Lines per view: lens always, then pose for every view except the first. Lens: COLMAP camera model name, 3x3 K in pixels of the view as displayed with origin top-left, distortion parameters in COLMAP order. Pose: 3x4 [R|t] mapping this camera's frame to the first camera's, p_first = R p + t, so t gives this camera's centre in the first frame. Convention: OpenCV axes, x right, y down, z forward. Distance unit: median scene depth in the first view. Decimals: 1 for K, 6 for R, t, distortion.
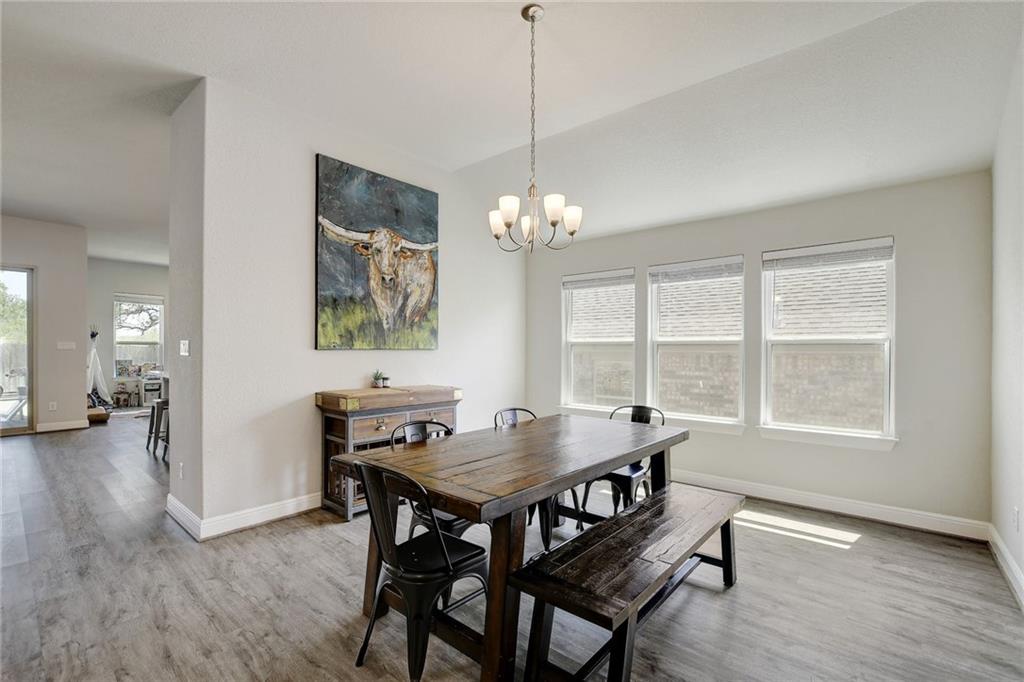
lens RADIAL K [[451.2, 0, 510.8], [0, 451.2, 351.2], [0, 0, 1]] dist [-0.003340, -0.000674]
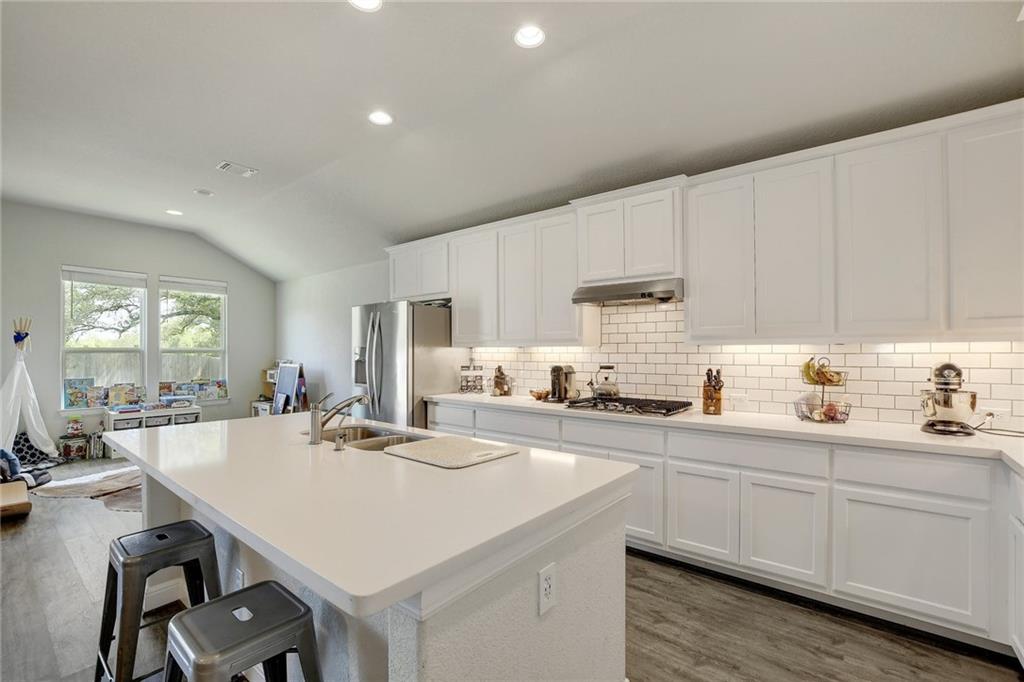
lens RADIAL K [[451.2, 0, 509.8], [0, 451.2, 348.5], [0, 0, 1]] dist [-0.003340, -0.000674]
pose [[0.999753, -0.007693, 0.020839, -0.304922], [0.007852, 0.999940, -0.007597, -0.011956], [-0.020780, 0.007759, 0.999754, 0.396342]]
